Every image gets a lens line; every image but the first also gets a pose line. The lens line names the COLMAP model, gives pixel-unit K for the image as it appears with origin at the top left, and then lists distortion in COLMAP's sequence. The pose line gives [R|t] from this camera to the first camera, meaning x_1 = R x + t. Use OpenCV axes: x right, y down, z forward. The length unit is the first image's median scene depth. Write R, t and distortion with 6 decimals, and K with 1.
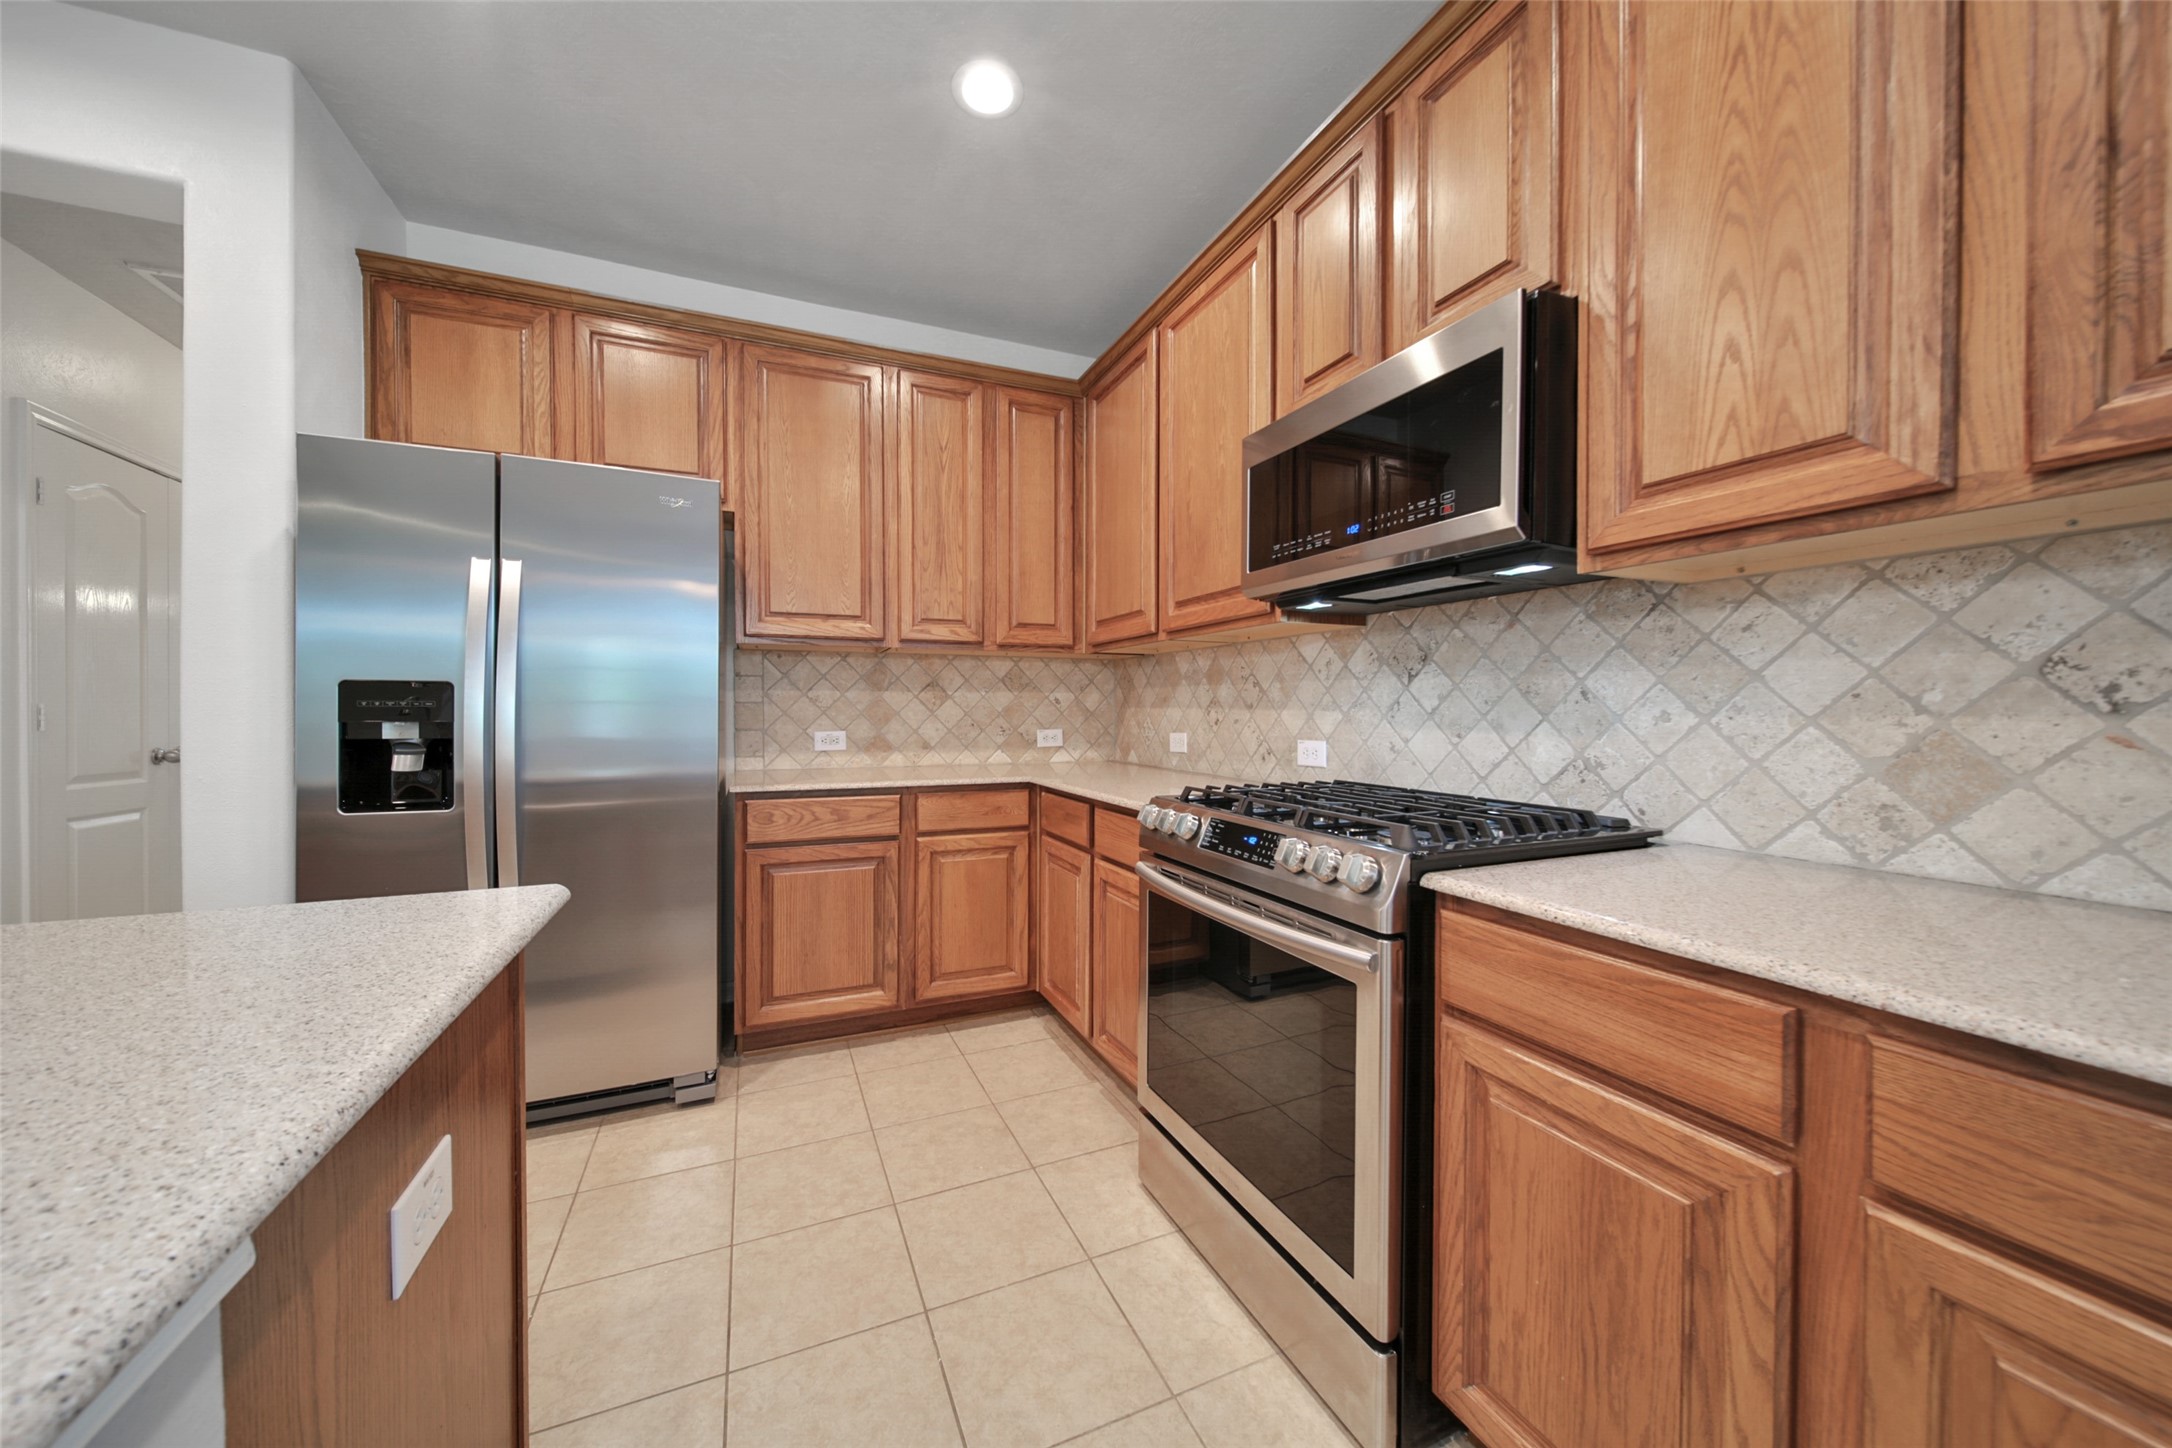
lens RADIAL K [[754.5, 0, 1085.7], [0, 754.5, 719.8], [0, 0, 1]] dist [0.001103, -0.000448]
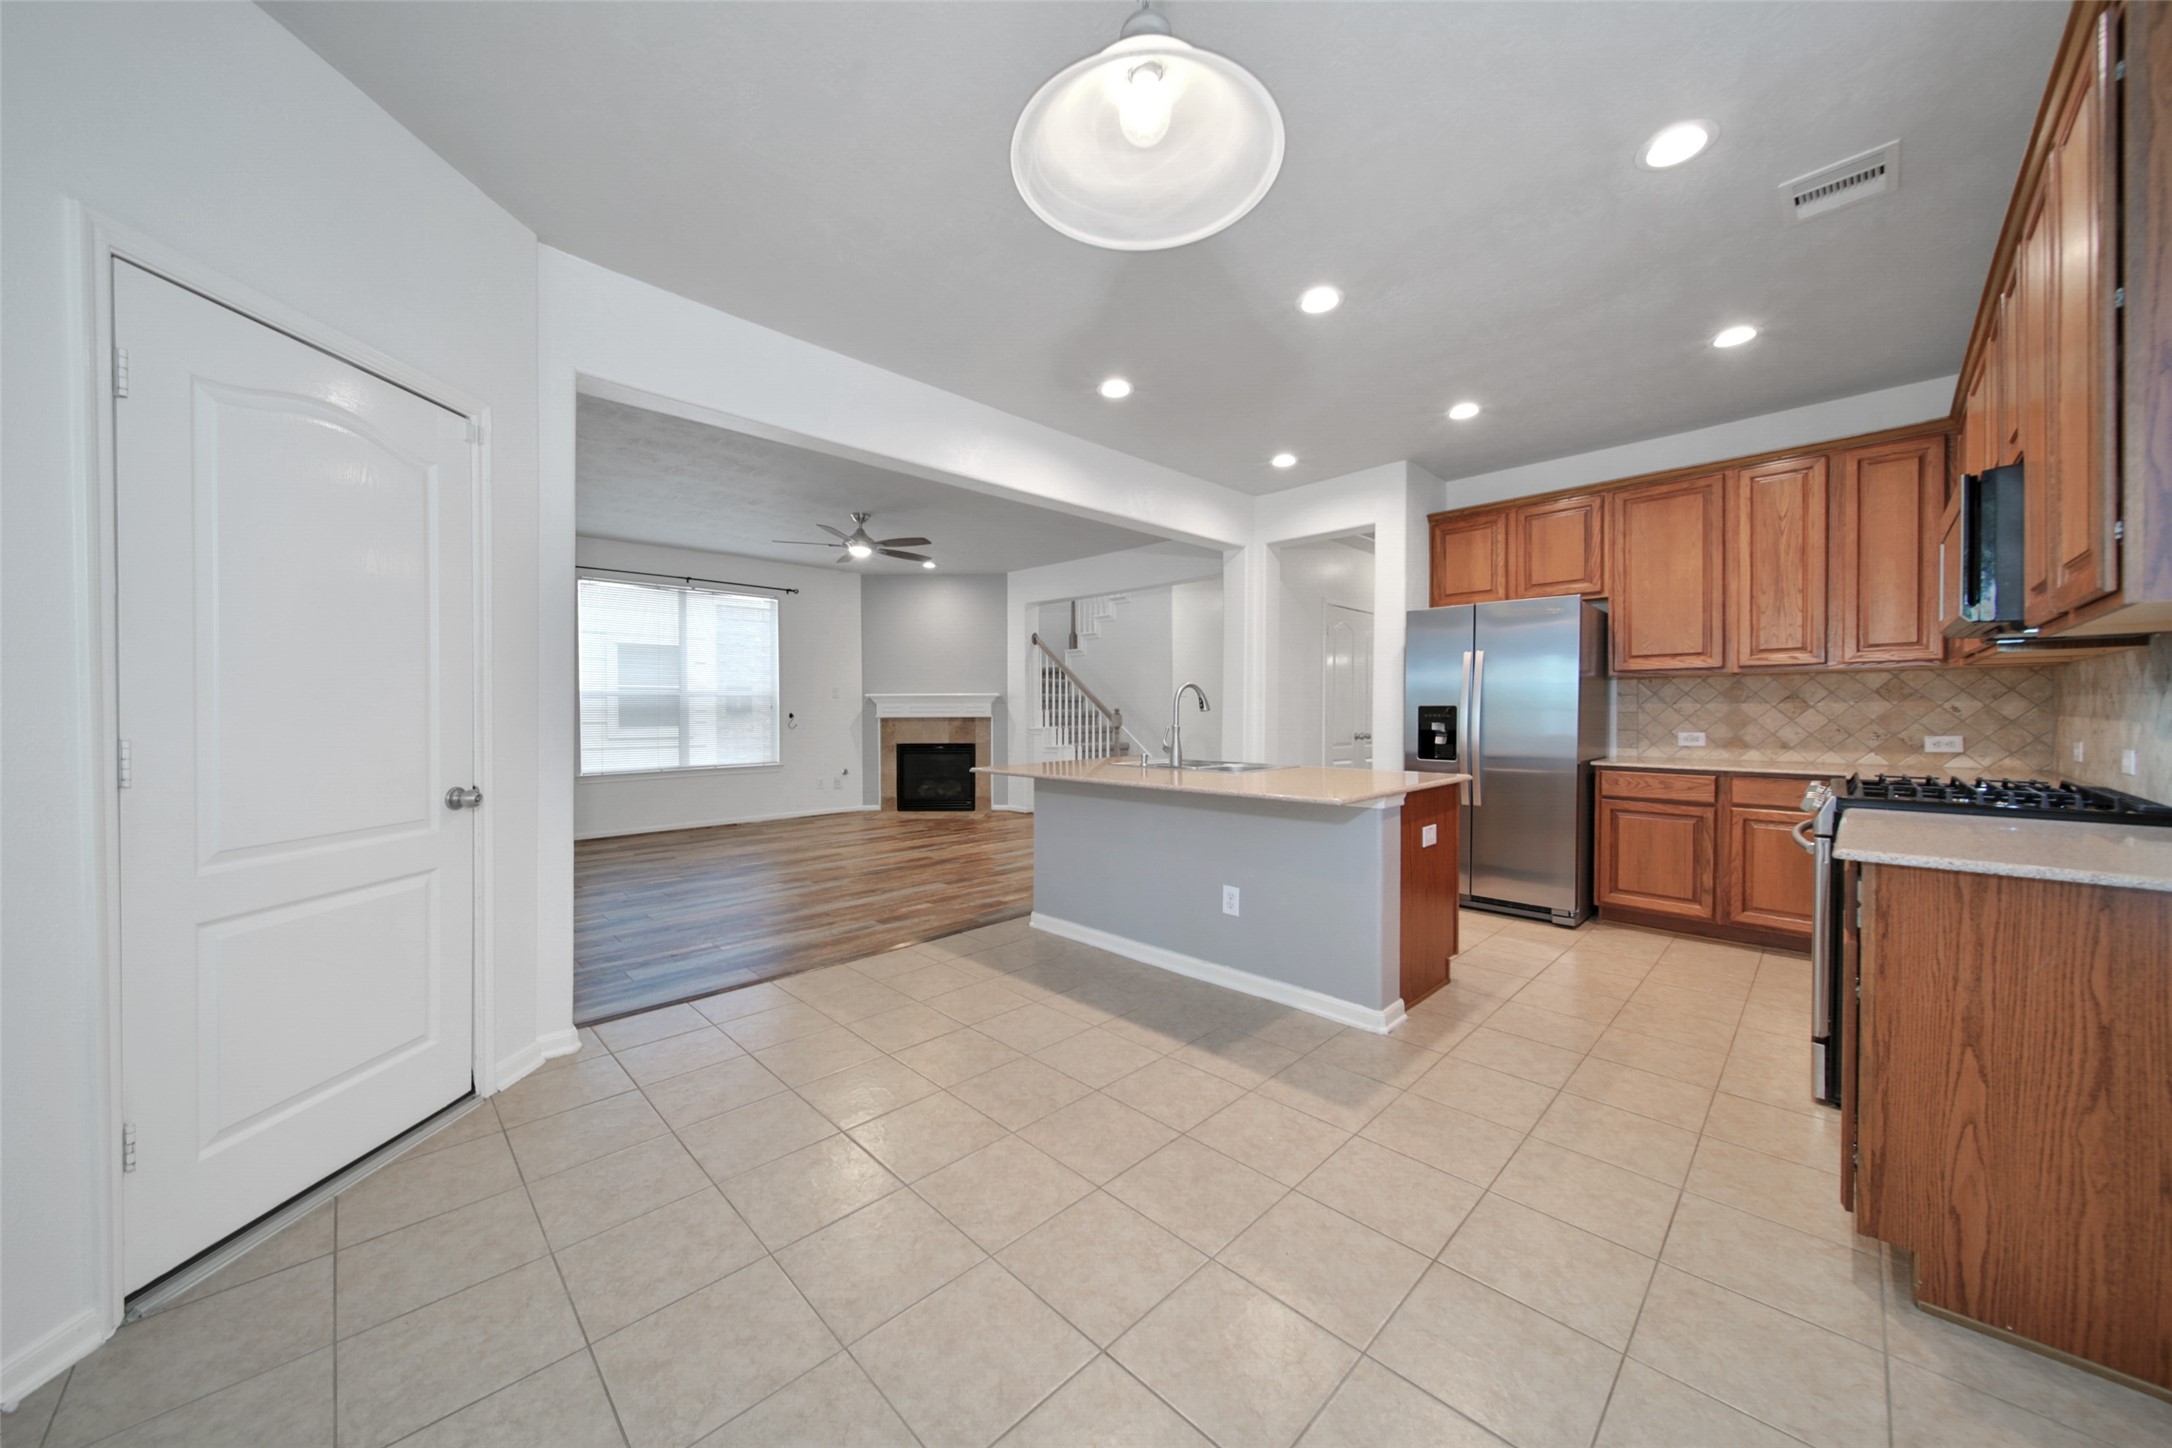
lens RADIAL K [[754.5, 0, 1075.4], [0, 754.5, 720.6], [0, 0, 1]] dist [0.001103, -0.000448]
pose [[0.352468, 0.009165, -0.935779, 0.703718], [-0.007705, 0.999947, 0.006892, -0.009508], [0.935792, 0.004781, 0.352520, -0.700002]]
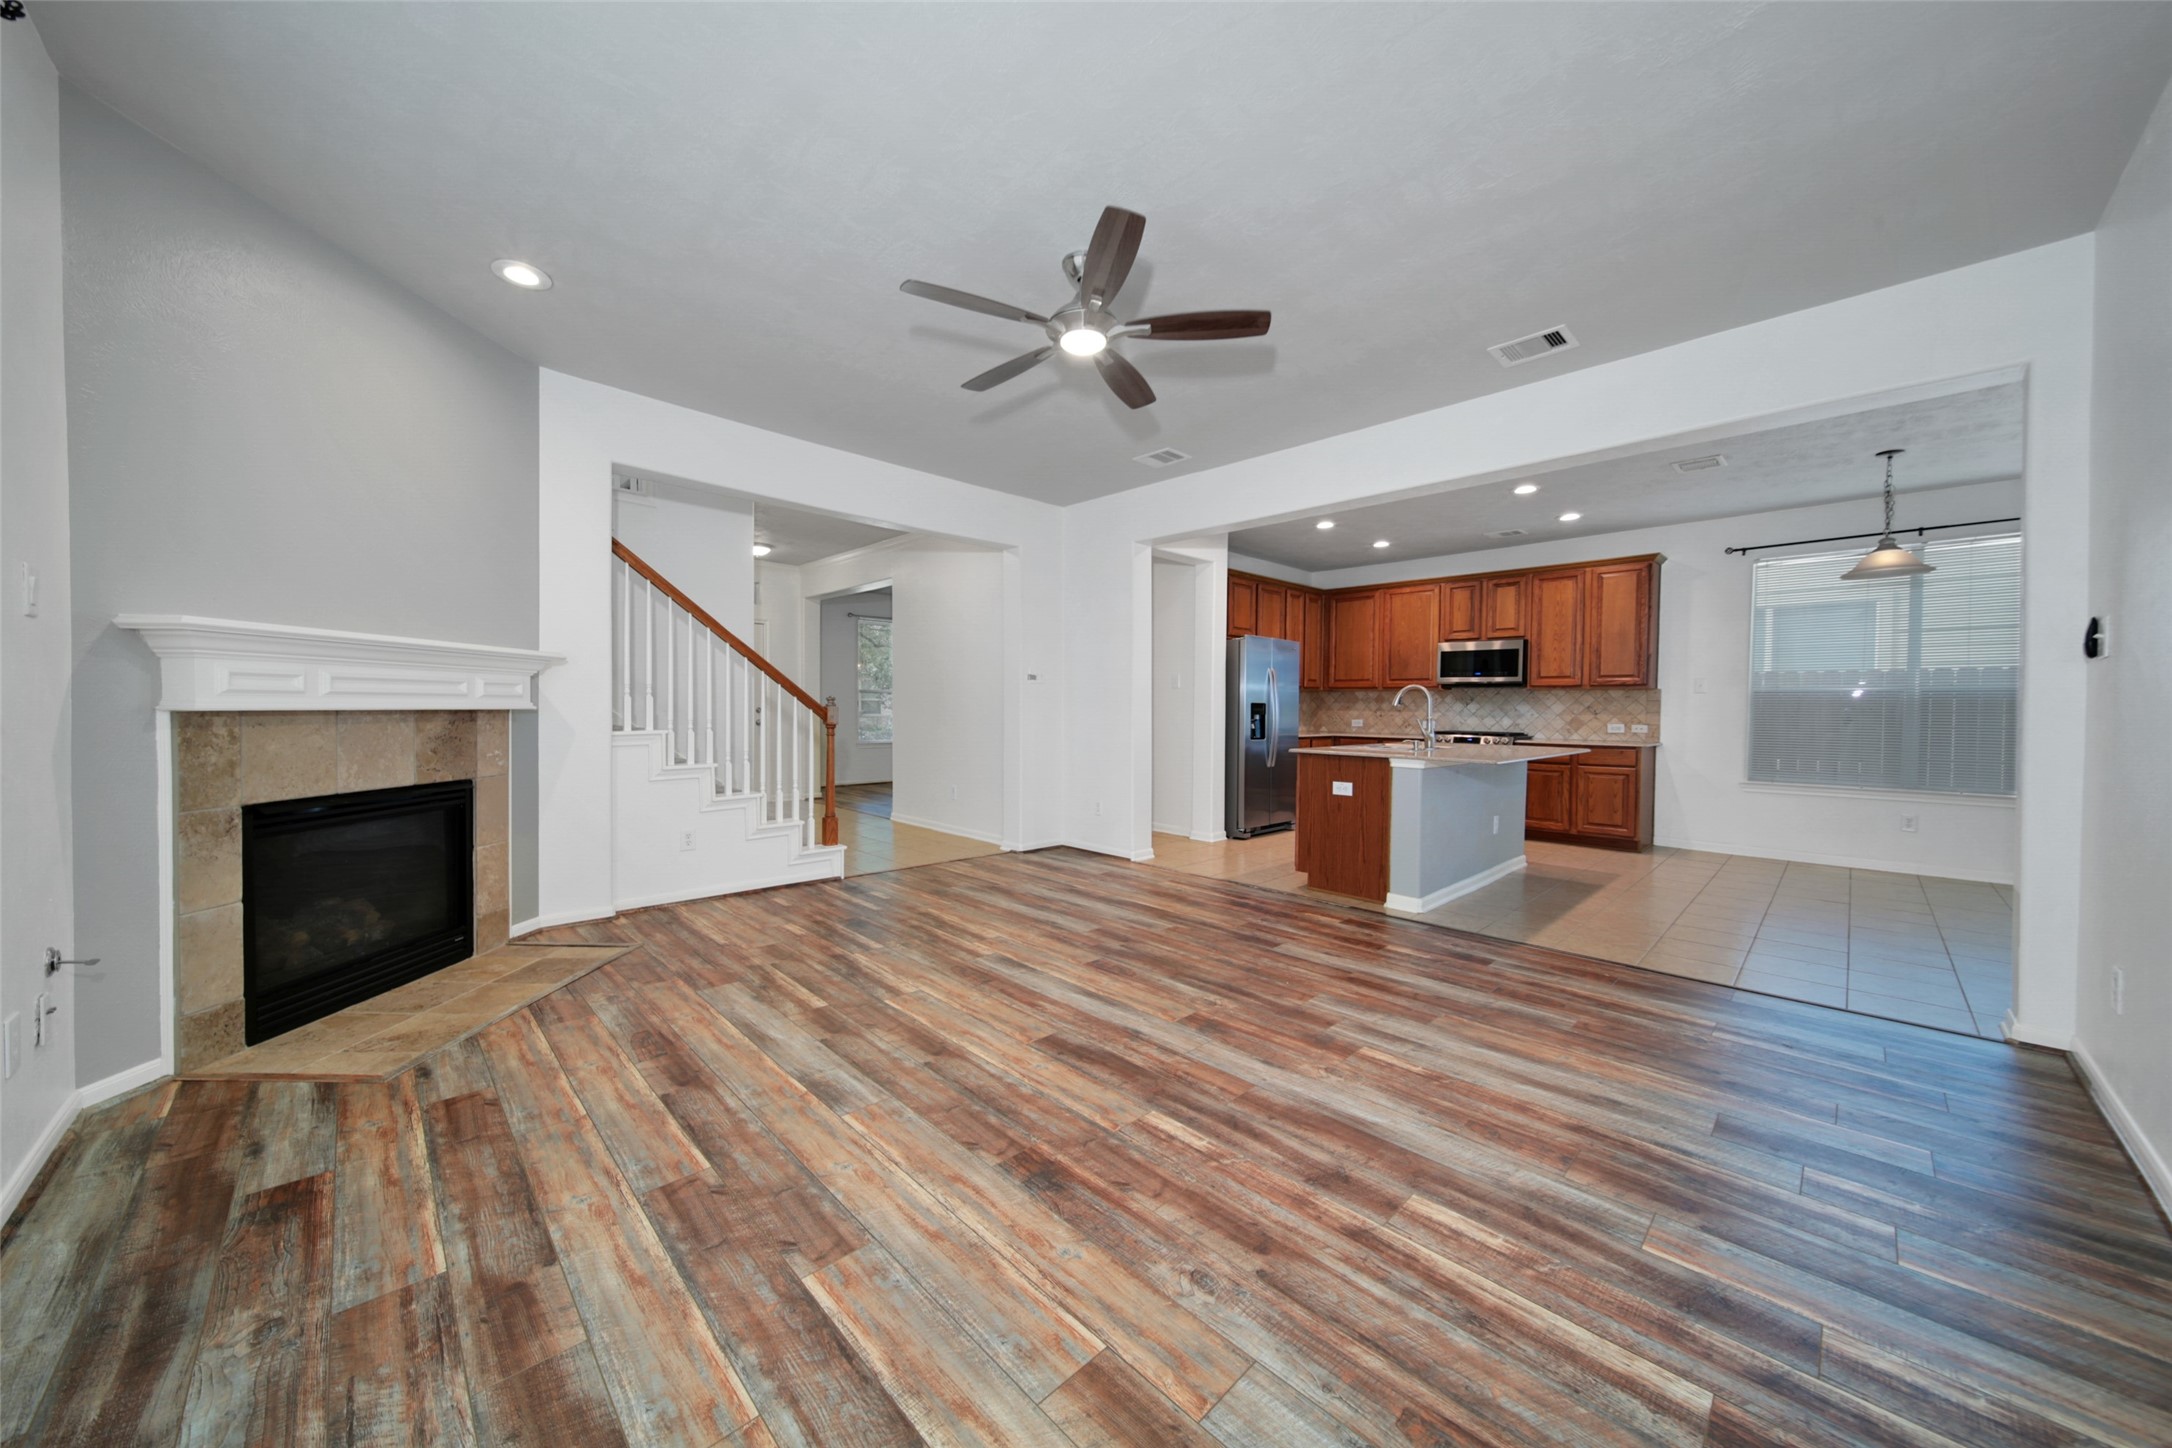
lens RADIAL K [[754.5, 0, 1081.1], [0, 754.5, 725.2], [0, 0, 1]] dist [0.001103, -0.000448]
pose [[0.934514, -0.000382, 0.355926, -2.224767], [-0.004358, 0.999912, 0.012515, 0.009401], [-0.355900, -0.013246, 0.934430, -1.532737]]
